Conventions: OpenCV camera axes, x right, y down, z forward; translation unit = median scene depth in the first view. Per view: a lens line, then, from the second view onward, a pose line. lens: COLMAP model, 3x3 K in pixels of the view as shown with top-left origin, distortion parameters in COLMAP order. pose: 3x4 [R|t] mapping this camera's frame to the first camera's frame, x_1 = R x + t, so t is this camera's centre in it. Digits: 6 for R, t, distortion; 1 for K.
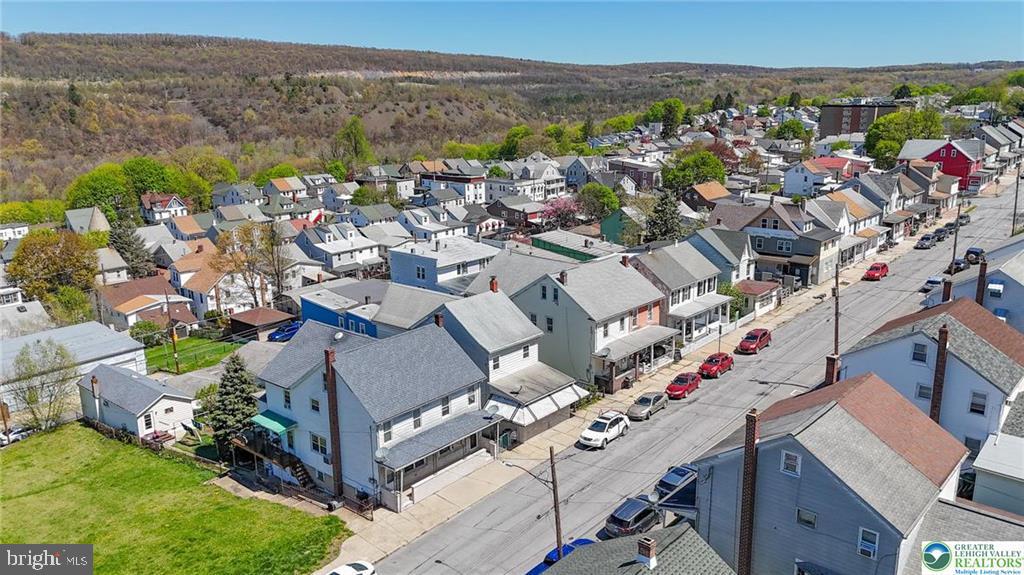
lens RADIAL K [[751.8, 0, 517.1], [0, 751.8, 285.7], [0, 0, 1]] dist [0.064636, -0.060960]
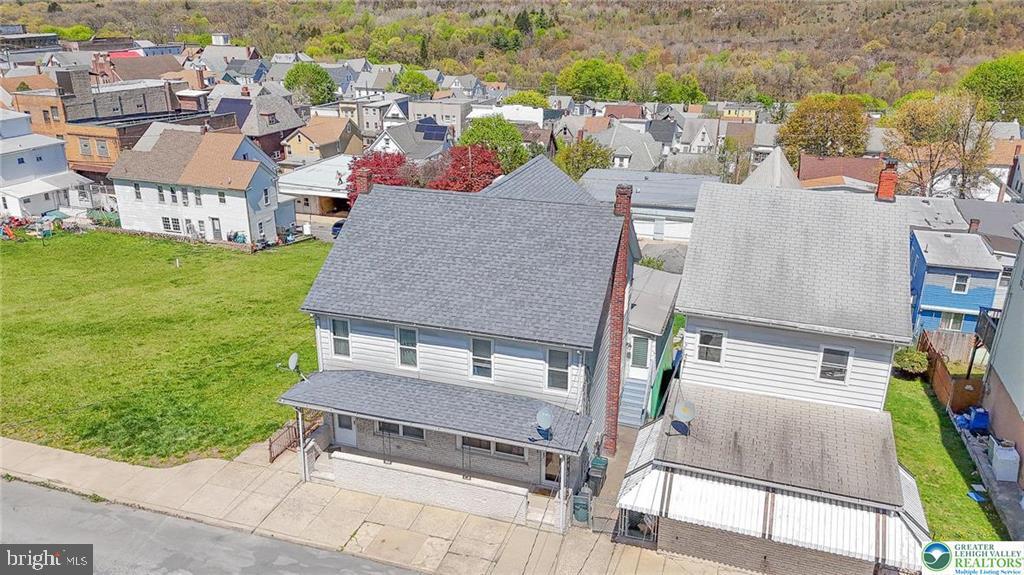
lens RADIAL K [[751.8, 0, 517.1], [0, 751.8, 285.7], [0, 0, 1]] dist [0.064636, -0.060960]
pose [[0.381905, 0.331650, -0.862645, 0.258150], [-0.236920, 0.937337, 0.255478, -0.005947], [0.893318, 0.106809, 0.436548, 0.693768]]
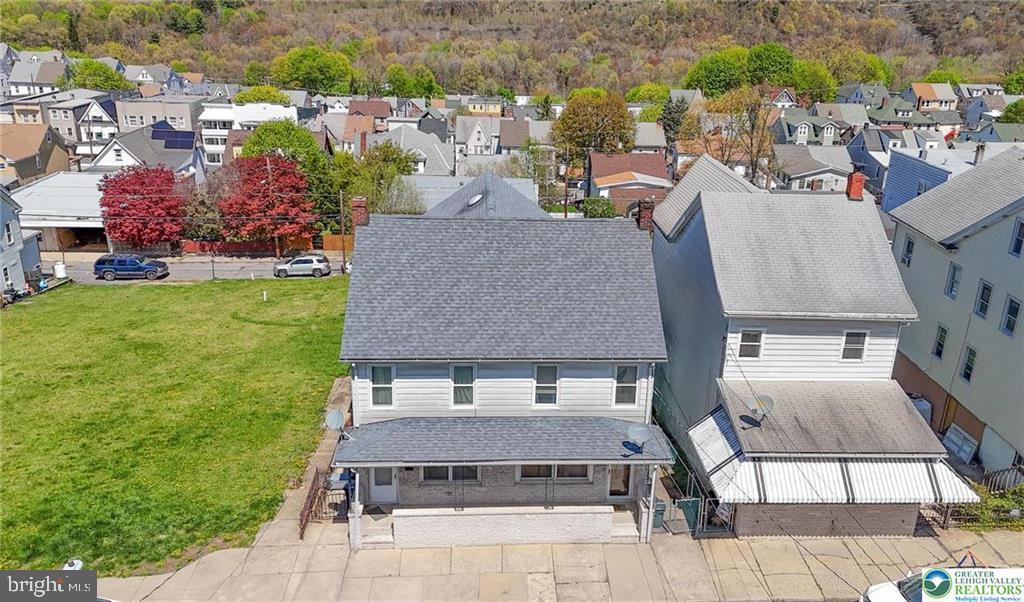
lens RADIAL K [[832.9, 0, 552.2], [0, 832.9, 303.6], [0, 0, 1]] dist [0.072415, -0.073720]
pose [[0.704461, 0.277877, -0.653085, 0.192863], [-0.215902, 0.960463, 0.175775, 0.019116], [0.676108, 0.017176, 0.736603, 0.536826]]
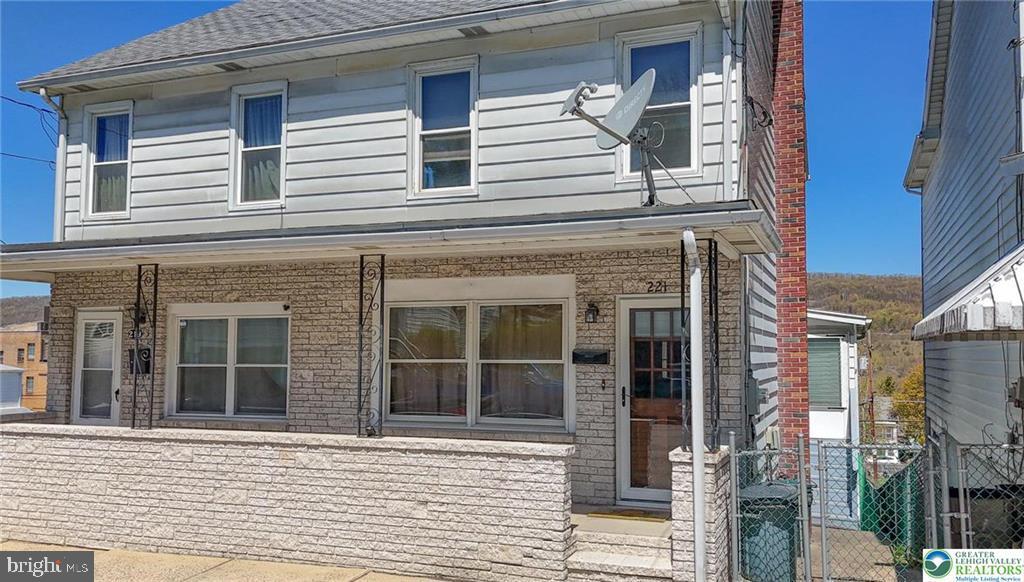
lens RADIAL K [[811.6, 0, 561.8], [0, 811.6, 292.7], [0, 0, 1]] dist [-0.000435, -0.001408]
pose [[0.357158, -0.059088, -0.932173, 0.070165], [-0.231553, 0.961243, -0.149649, 0.185430], [0.904887, 0.269296, 0.329634, 0.833046]]
